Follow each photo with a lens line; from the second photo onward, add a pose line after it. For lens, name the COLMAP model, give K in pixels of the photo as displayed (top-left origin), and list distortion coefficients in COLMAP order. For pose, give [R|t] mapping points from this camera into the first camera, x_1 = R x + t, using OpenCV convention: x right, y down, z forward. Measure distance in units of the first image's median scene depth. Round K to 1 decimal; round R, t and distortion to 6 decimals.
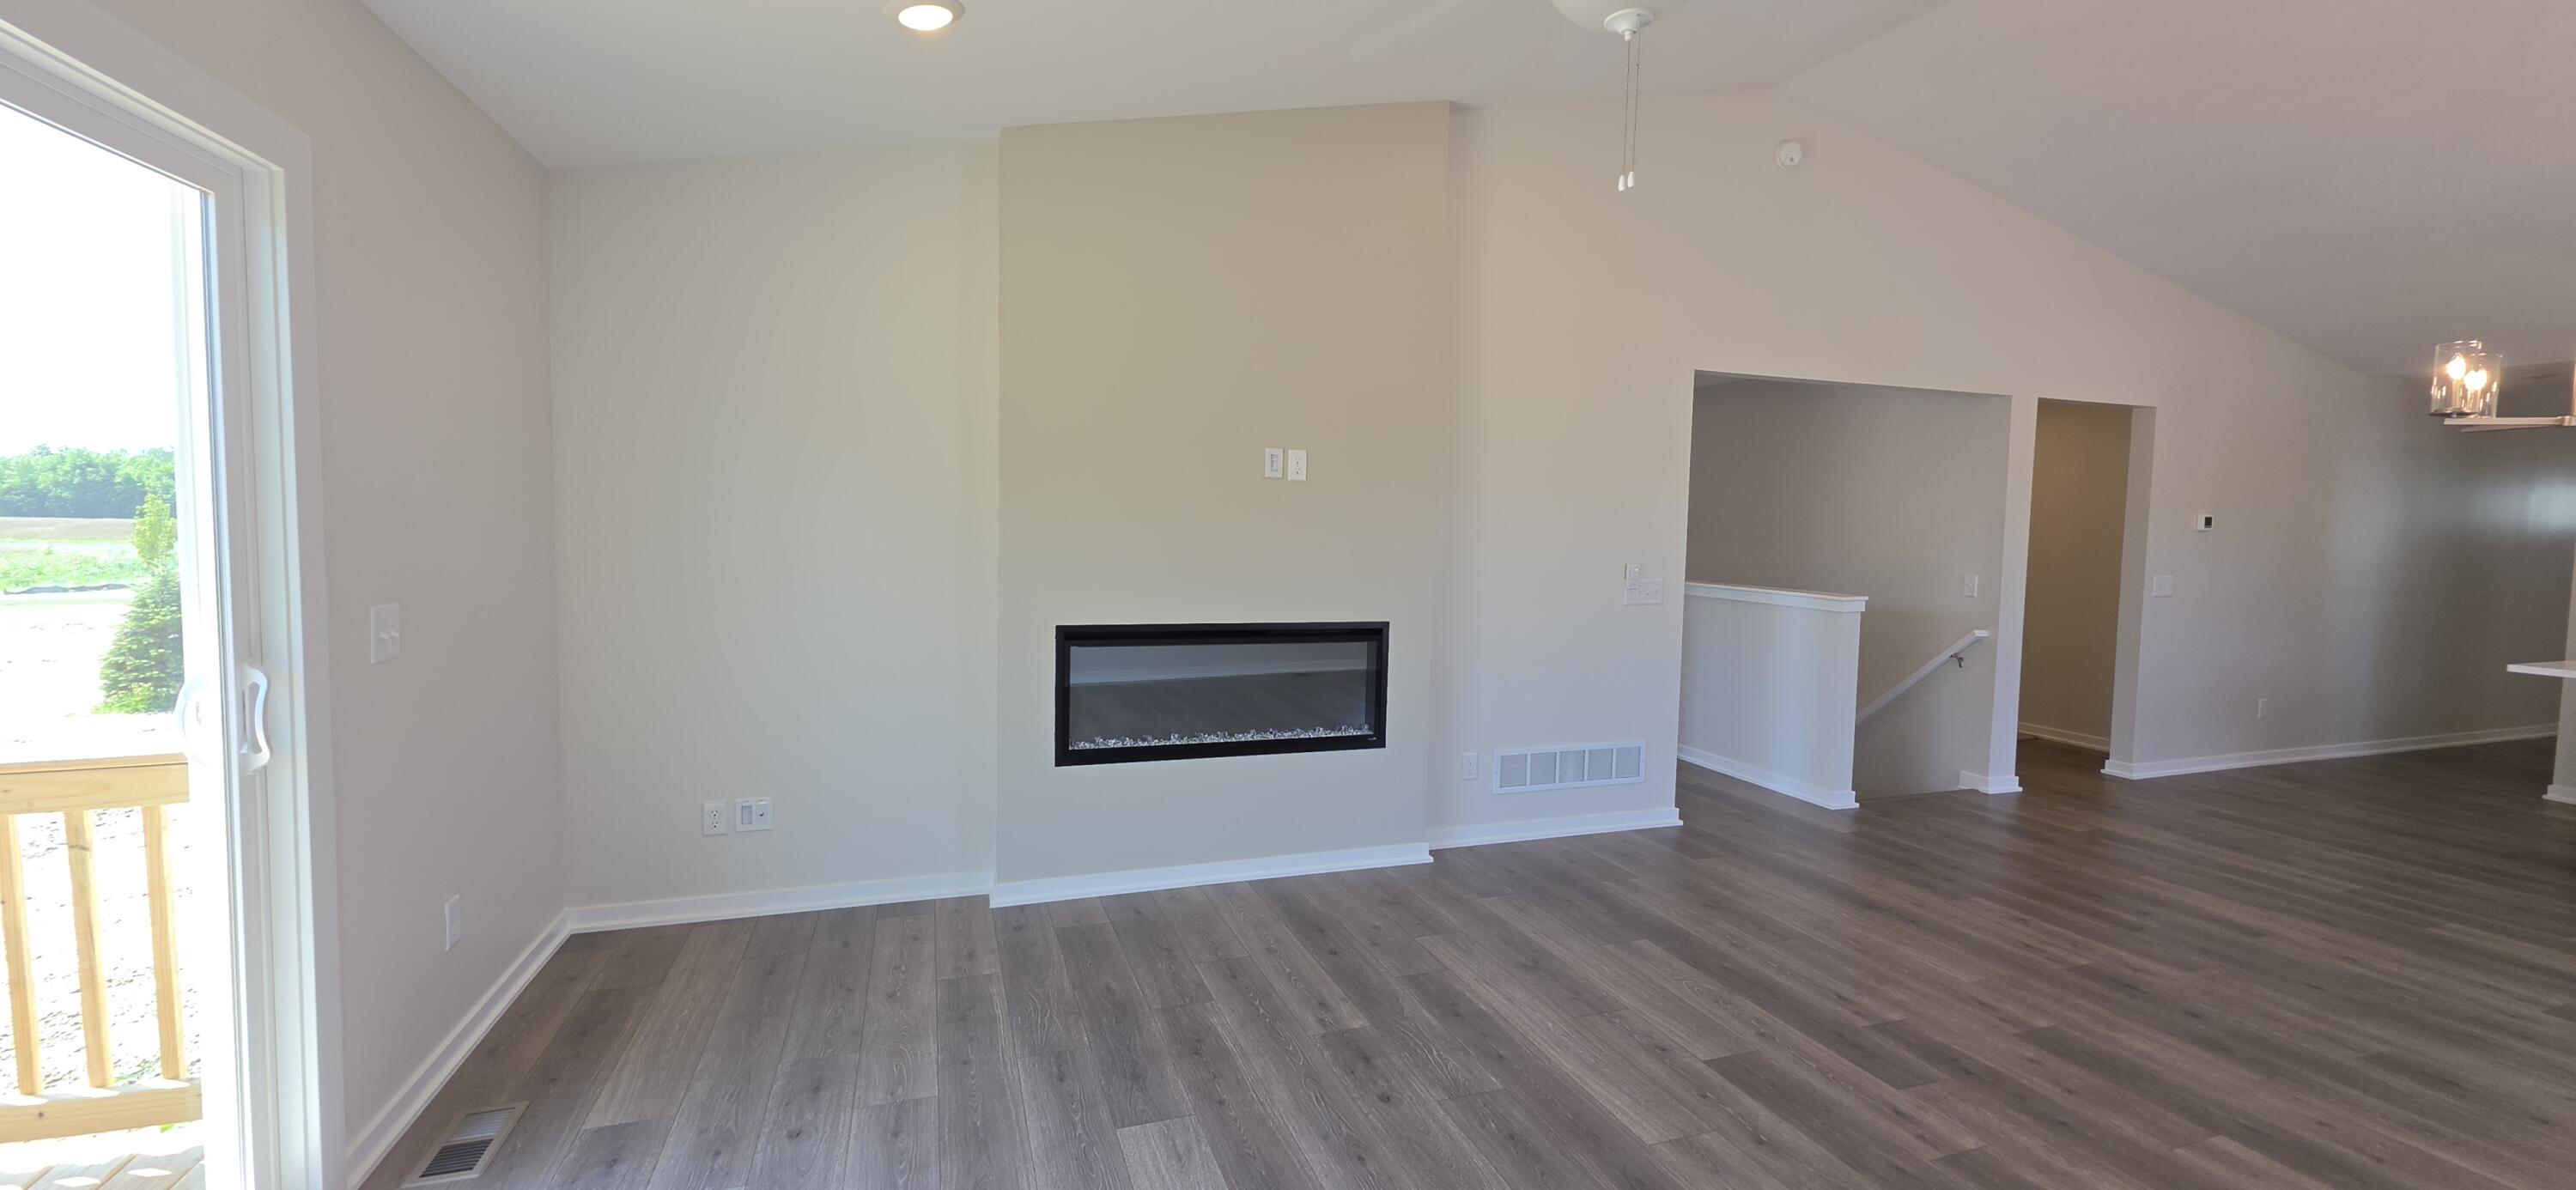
lens RADIAL K [[1024.0, 0, 1289.5], [0, 1024.0, 586.3], [0, 0, 1]] dist [0.011814, -0.007995]
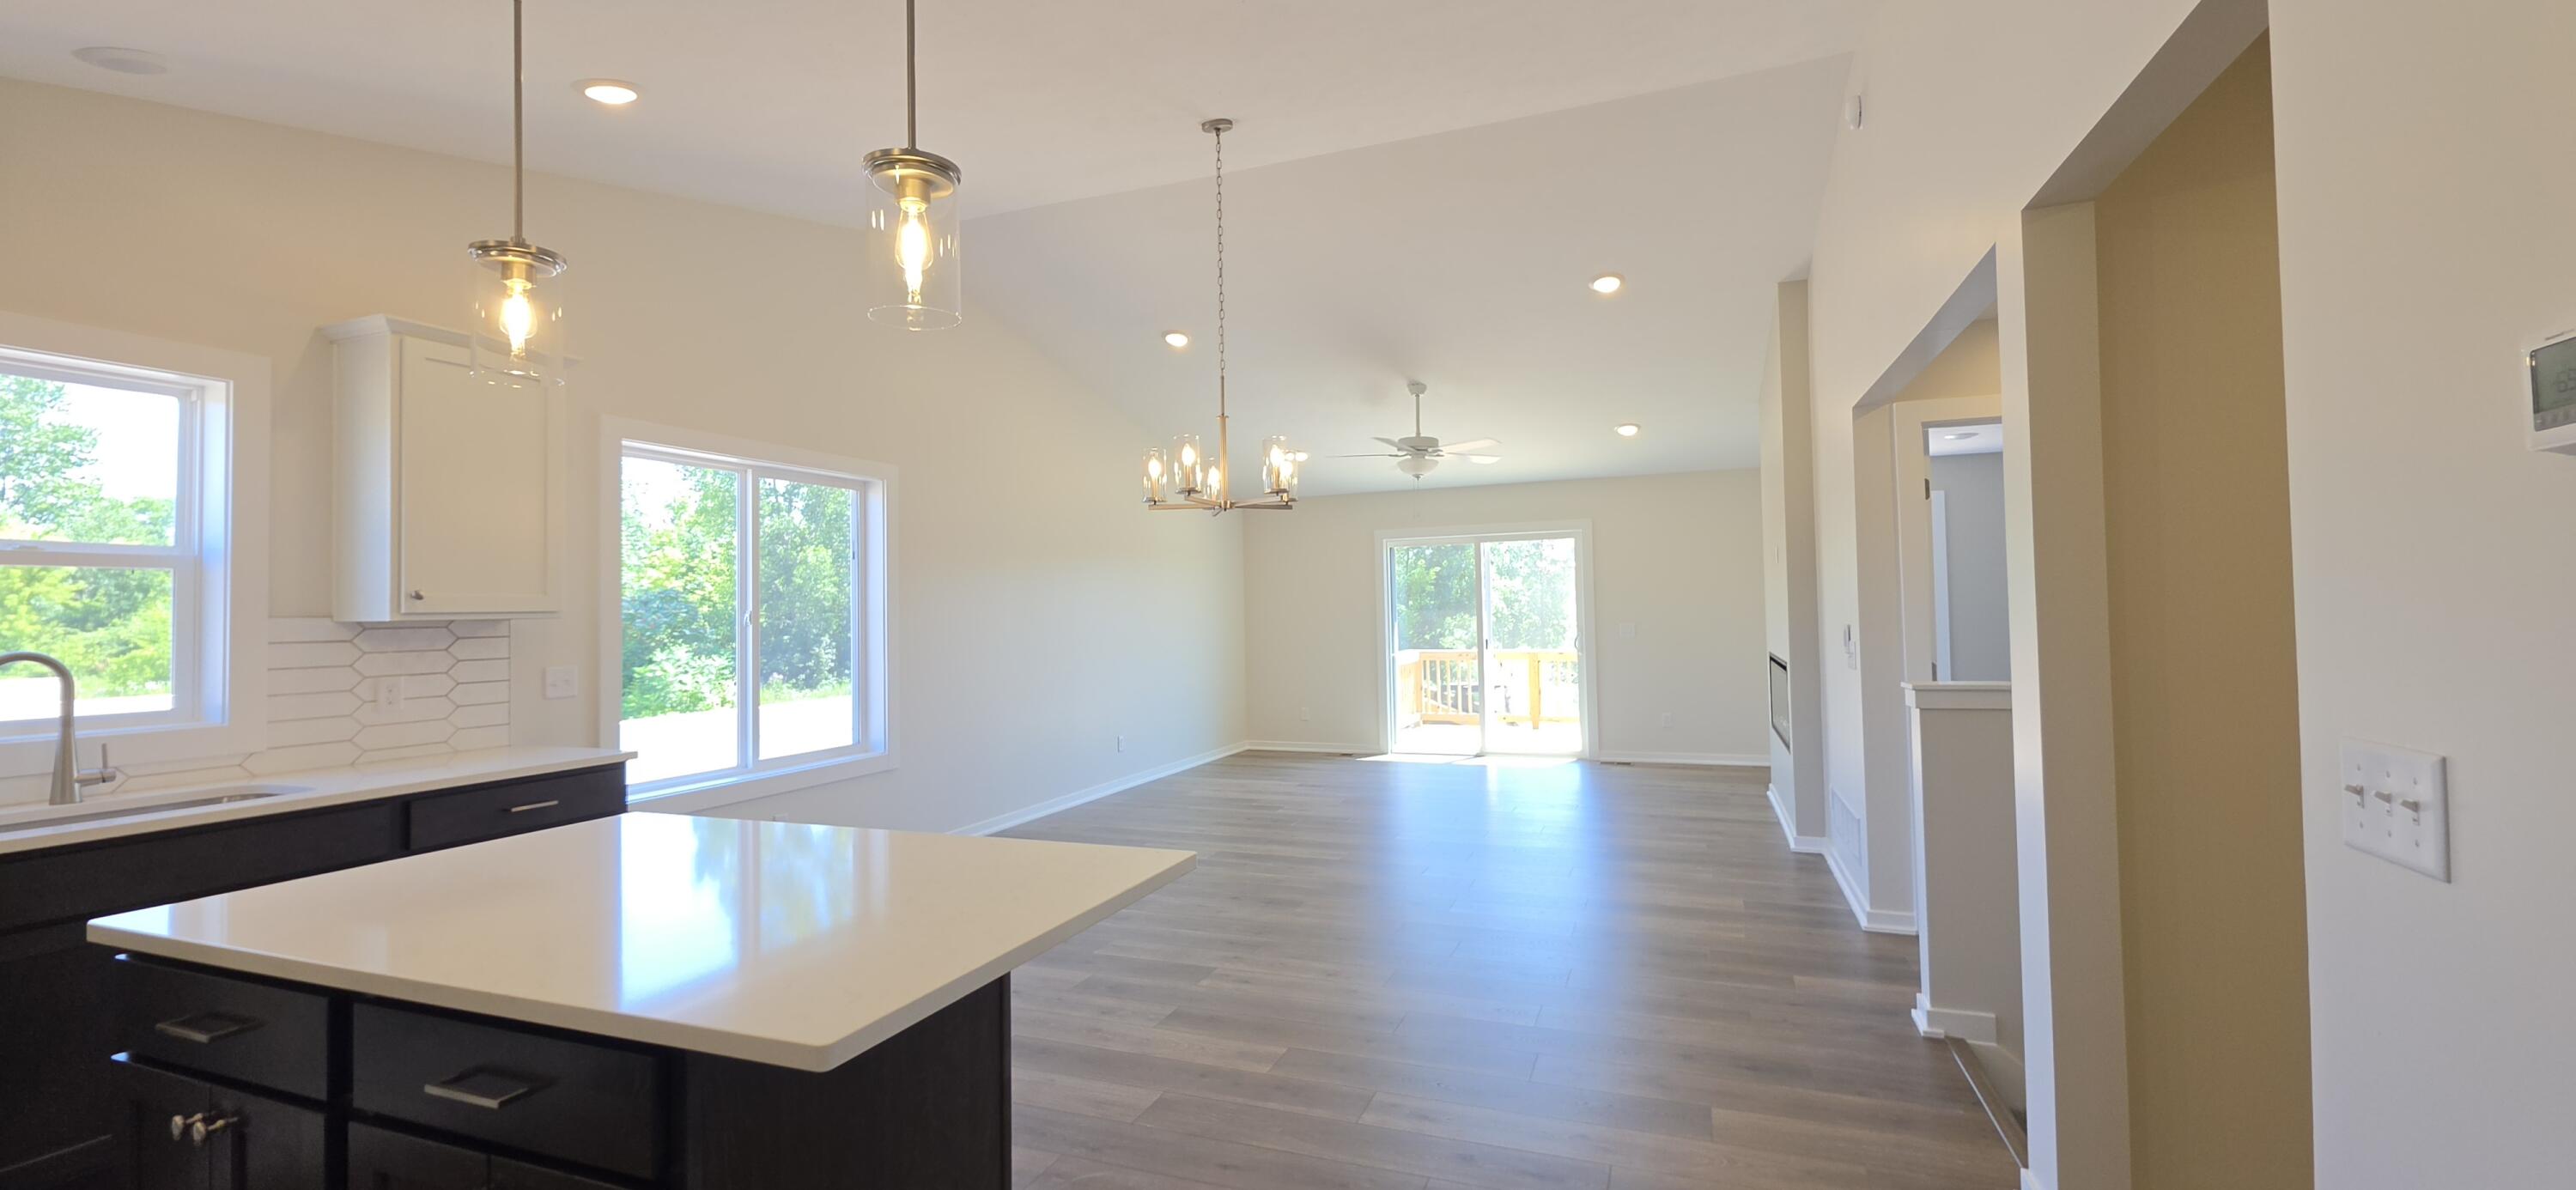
lens RADIAL K [[1024.0, 0, 1289.5], [0, 1024.0, 586.3], [0, 0, 1]] dist [0.011814, -0.007995]
pose [[-0.651813, -0.024673, -0.757979, 1.892608], [-0.041759, 0.999122, 0.003387, -0.053078], [0.757229, 0.033860, -0.652271, 1.659634]]
